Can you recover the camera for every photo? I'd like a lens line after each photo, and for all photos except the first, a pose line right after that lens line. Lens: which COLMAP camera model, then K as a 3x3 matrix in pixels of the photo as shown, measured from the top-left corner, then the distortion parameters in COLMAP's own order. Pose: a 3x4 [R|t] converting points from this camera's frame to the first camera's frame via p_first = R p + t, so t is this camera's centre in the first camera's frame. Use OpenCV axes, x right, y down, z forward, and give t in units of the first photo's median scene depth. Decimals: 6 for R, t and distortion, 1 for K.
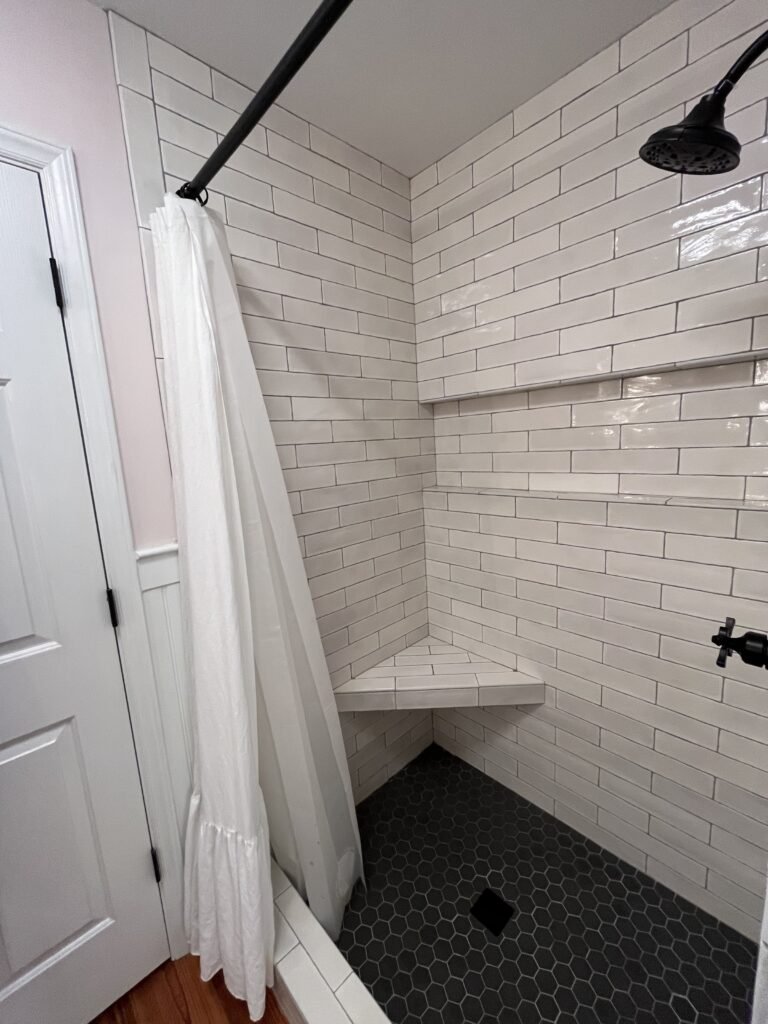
lens RADIAL K [[414.8, 0, 386.5], [0, 414.8, 510.3], [0, 0, 1]] dist [-0.003053, 0.000109]
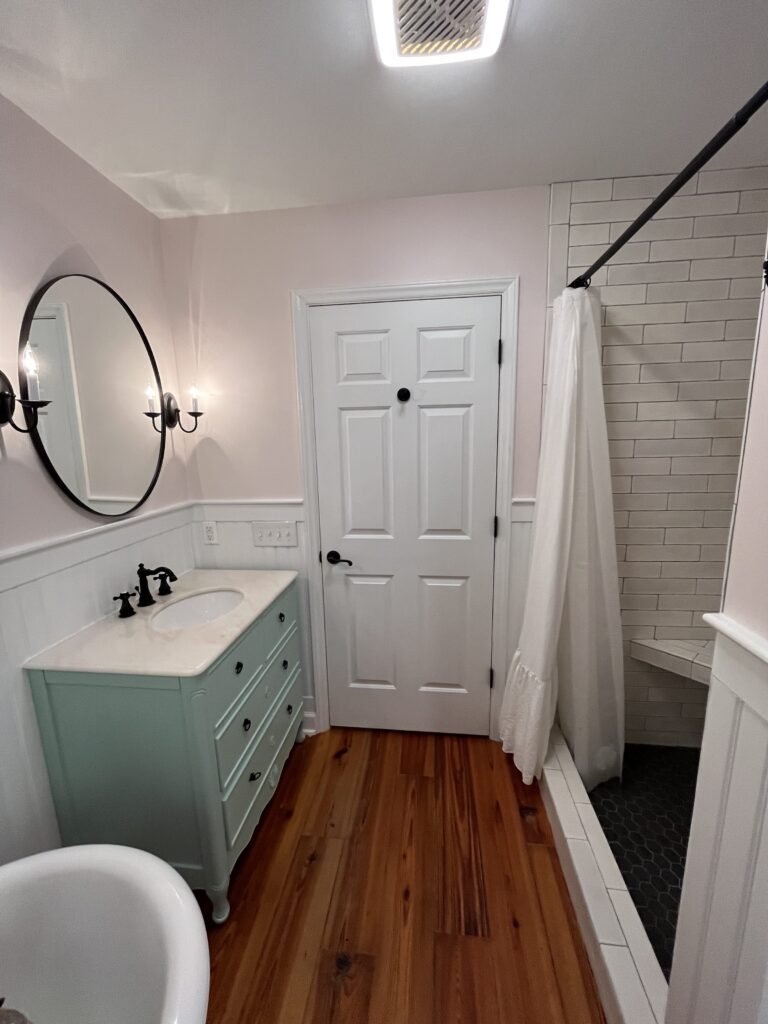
lens RADIAL K [[414.8, 0, 384.4], [0, 414.8, 511.0], [0, 0, 1]] dist [-0.003053, 0.000109]
pose [[0.638658, 0.179770, -0.748196, 0.298422], [-0.135973, 0.983392, 0.120215, 0.011585], [0.757382, 0.024958, 0.652495, -0.443887]]
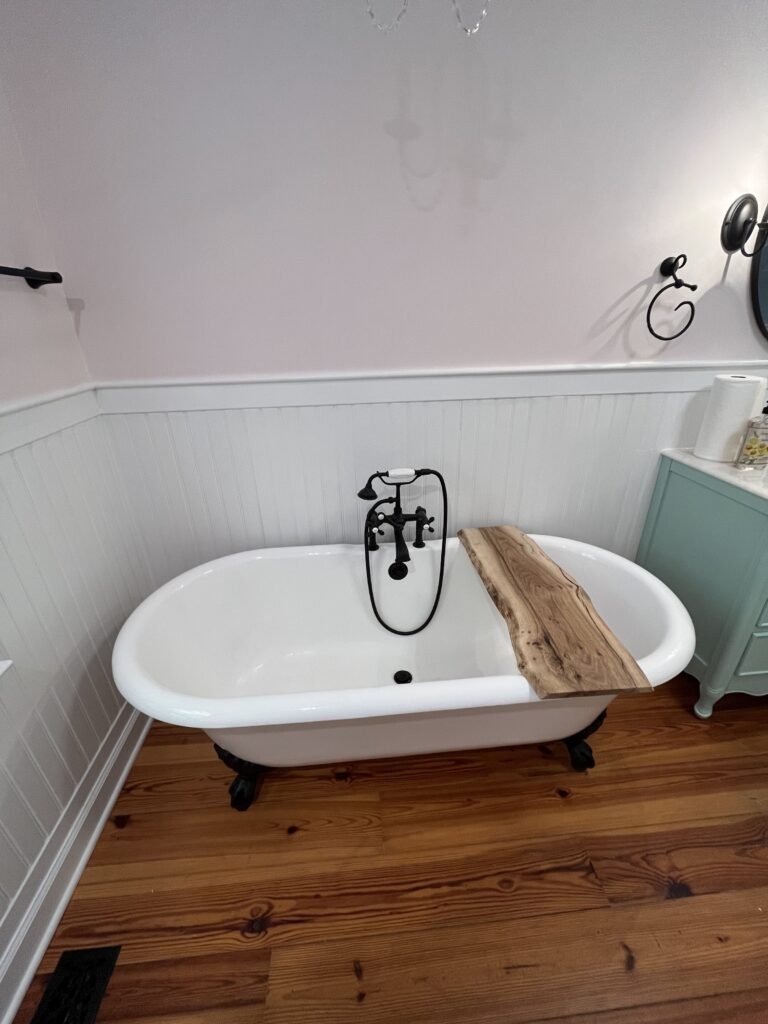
lens RADIAL K [[414.8, 0, 384.6], [0, 414.8, 511.6], [0, 0, 1]] dist [-0.003053, 0.000109]
pose [[-0.622622, 0.387952, -0.679584, 0.618717], [-0.071159, 0.836785, 0.542888, 0.087264], [0.779280, 0.386372, -0.493395, -0.409993]]
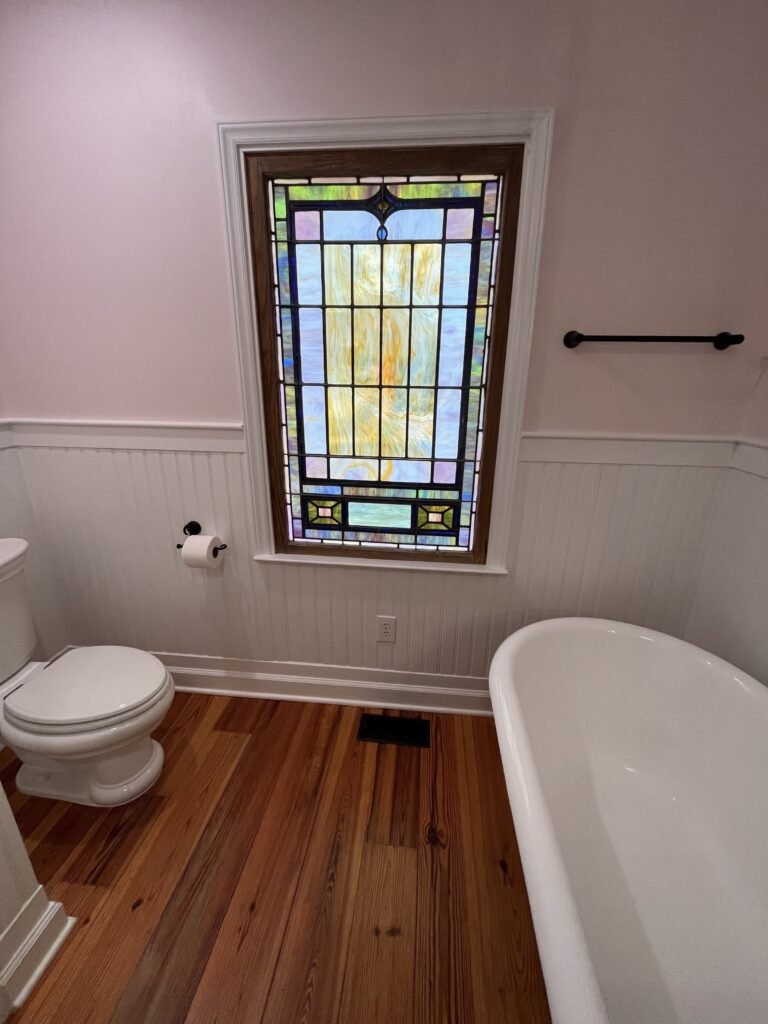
lens RADIAL K [[414.8, 0, 388.4], [0, 414.8, 511.0], [0, 0, 1]] dist [-0.003053, 0.000109]
pose [[-0.655425, -0.191278, 0.730637, 0.025283], [0.138358, 0.920618, 0.365130, 0.101094], [-0.742479, 0.340404, -0.576931, -0.295665]]
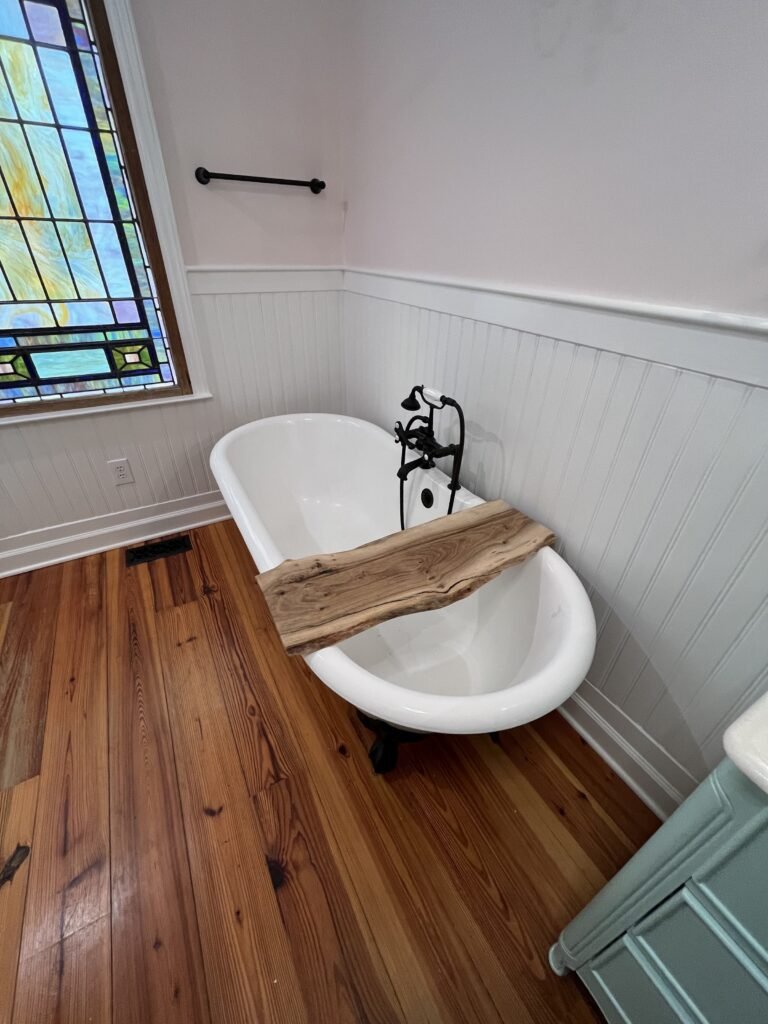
lens RADIAL K [[414.8, 0, 387.0], [0, 414.8, 510.6], [0, 0, 1]] dist [-0.003053, 0.000109]
pose [[-0.971134, -0.107606, 0.212884, -0.324152], [0.060578, 0.751948, 0.656433, 0.121700], [-0.230714, 0.650381, -0.723724, 0.013489]]
